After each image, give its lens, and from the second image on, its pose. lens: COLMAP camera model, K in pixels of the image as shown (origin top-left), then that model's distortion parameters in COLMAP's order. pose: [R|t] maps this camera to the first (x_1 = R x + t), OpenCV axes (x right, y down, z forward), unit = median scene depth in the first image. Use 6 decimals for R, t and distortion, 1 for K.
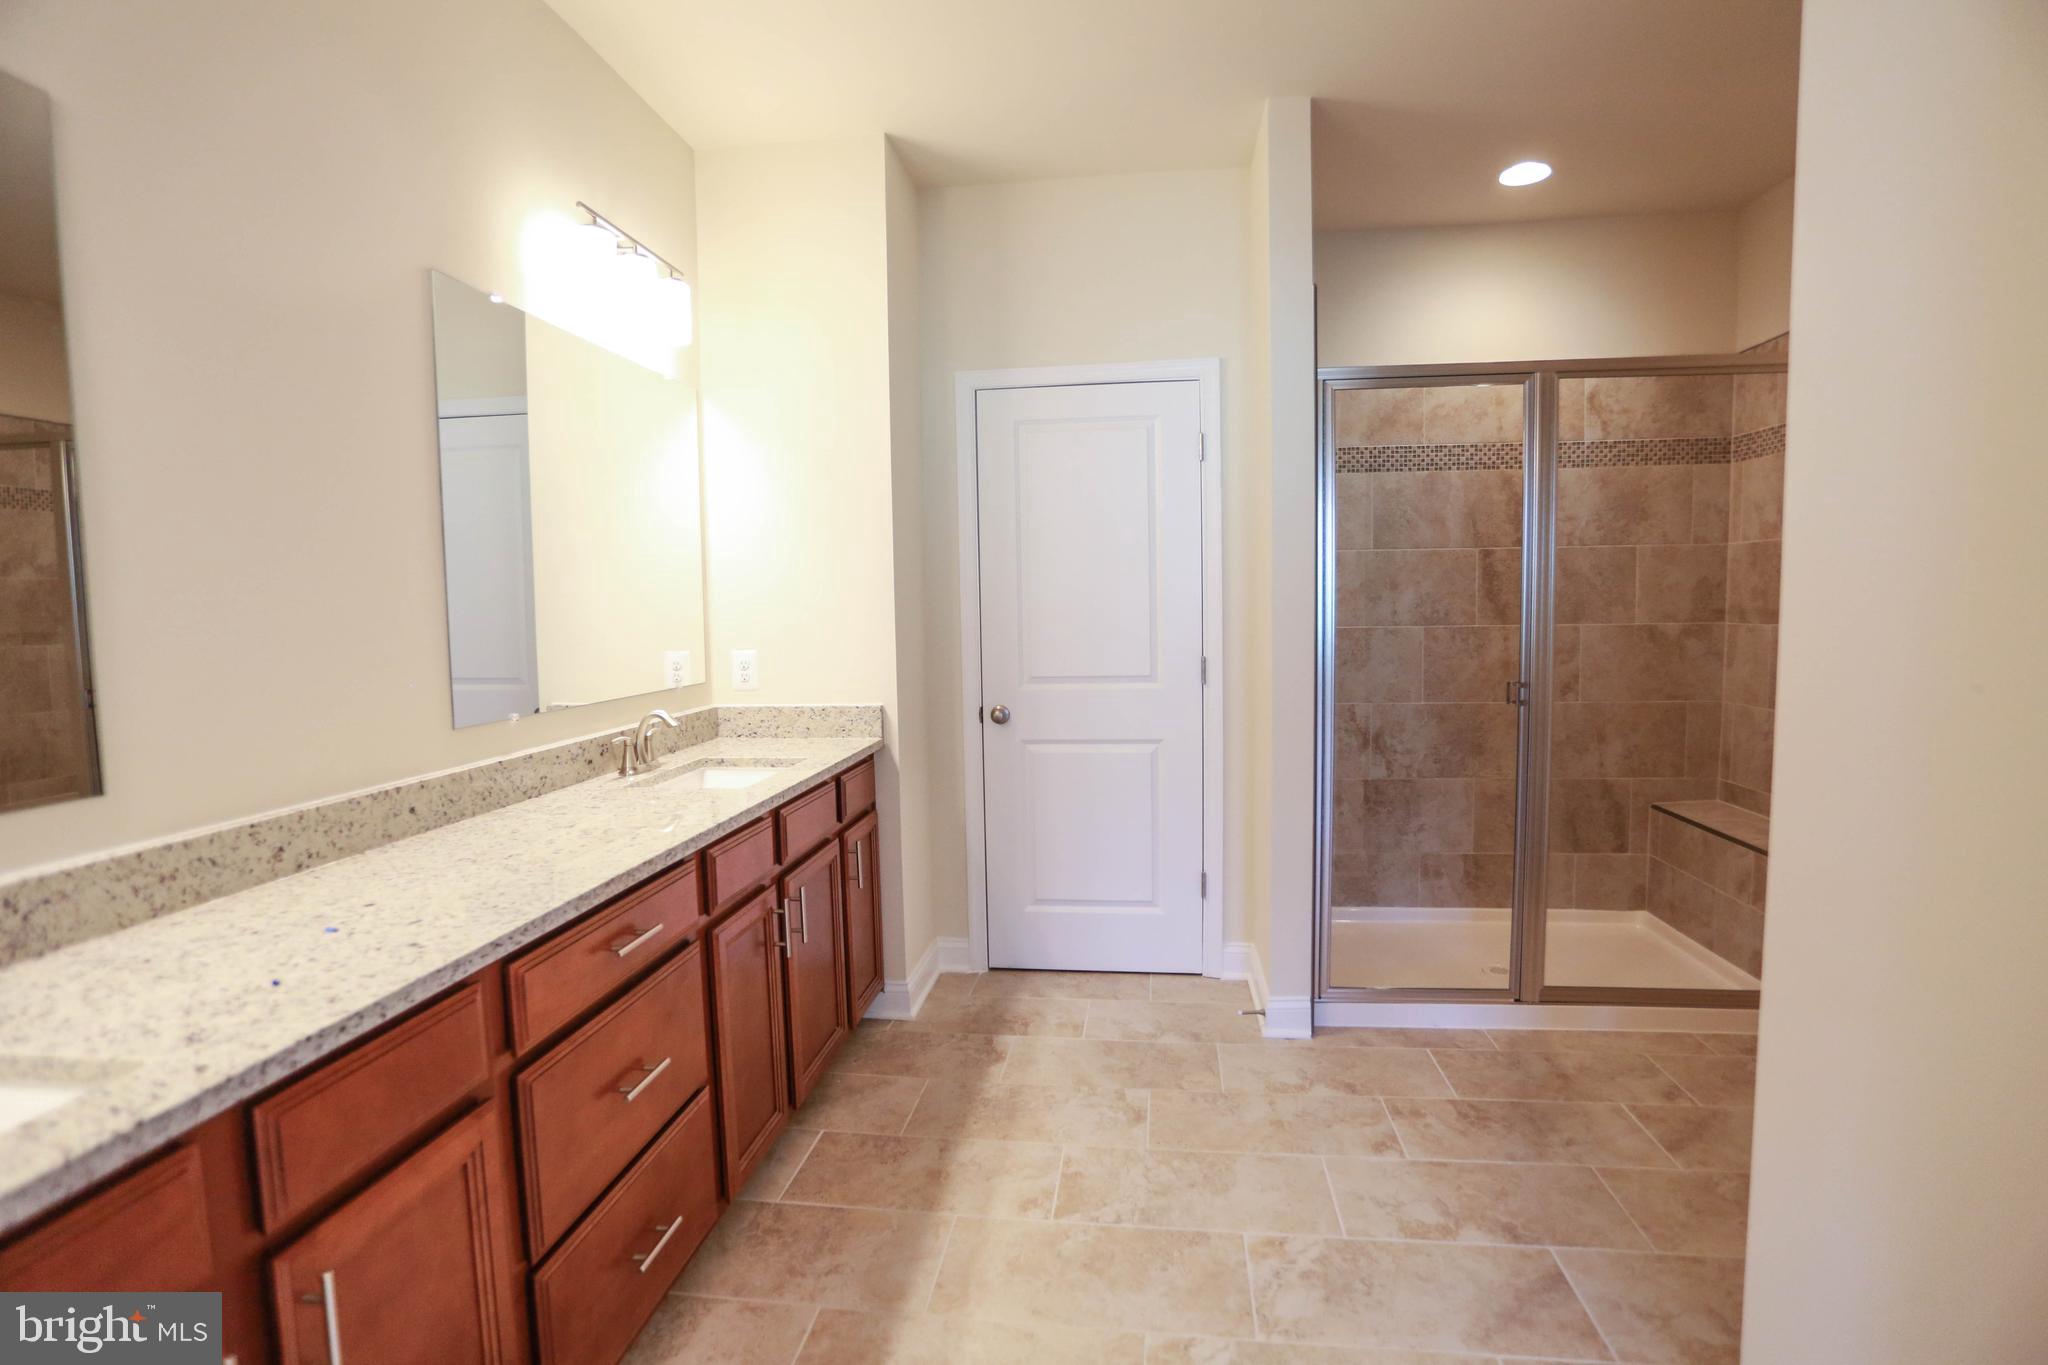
lens RADIAL K [[972.7, 0, 1024.0], [0, 972.7, 682.5], [0, 0, 1]] dist [-0.076152, 0.033388]
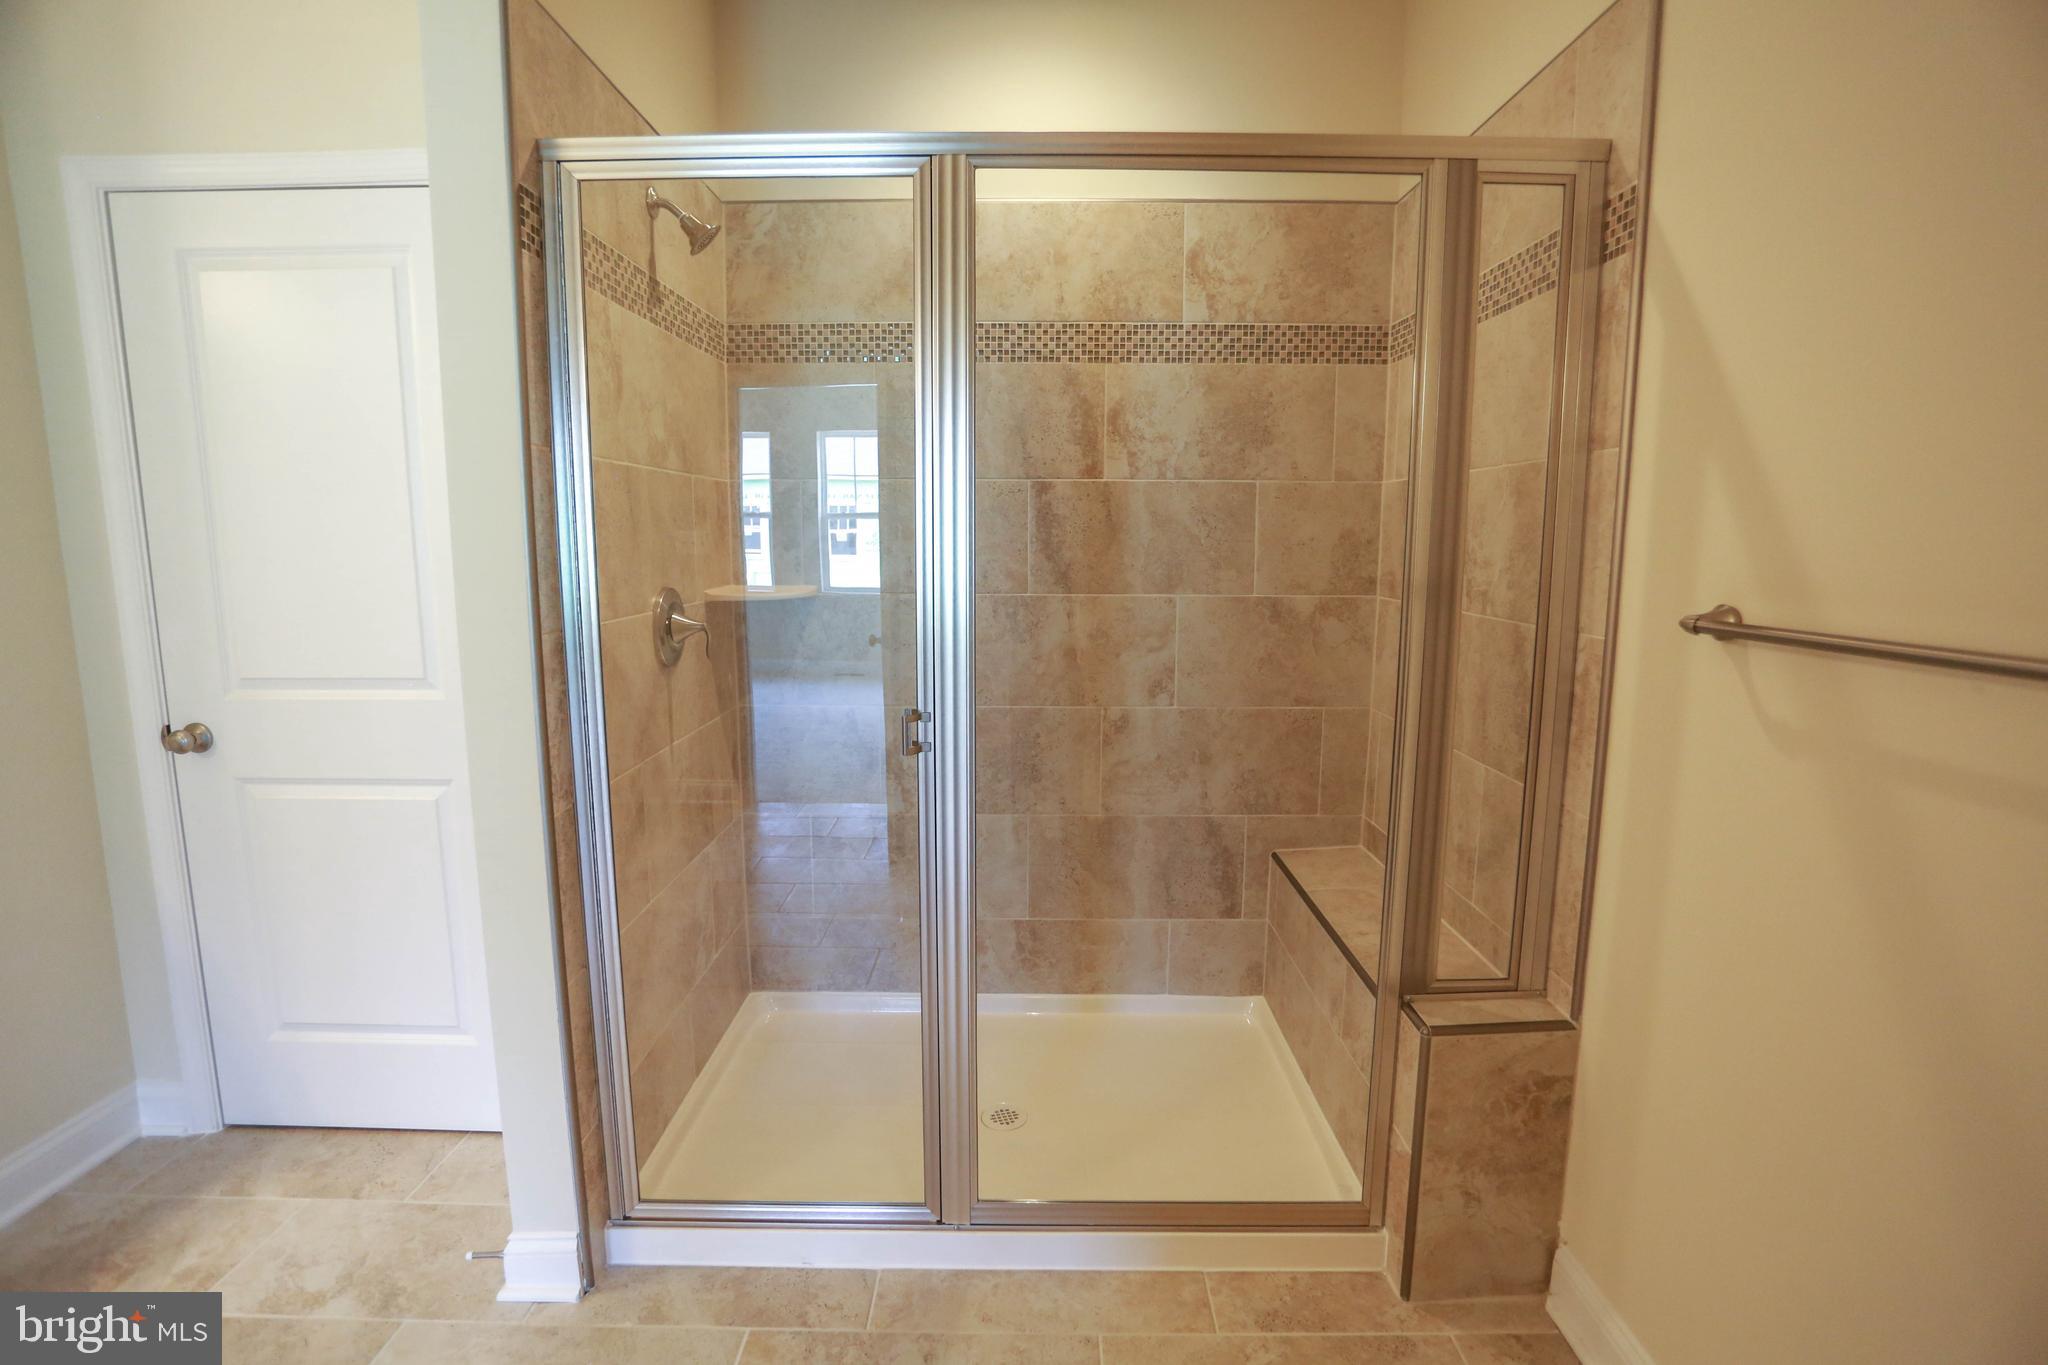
lens RADIAL K [[972.7, 0, 1024.0], [0, 972.7, 682.5], [0, 0, 1]] dist [-0.076152, 0.033388]
pose [[0.991854, 0.002360, 0.127355, 0.393123], [-0.010727, 0.997824, 0.065052, -0.043290], [-0.126925, -0.065889, 0.989722, 0.321227]]
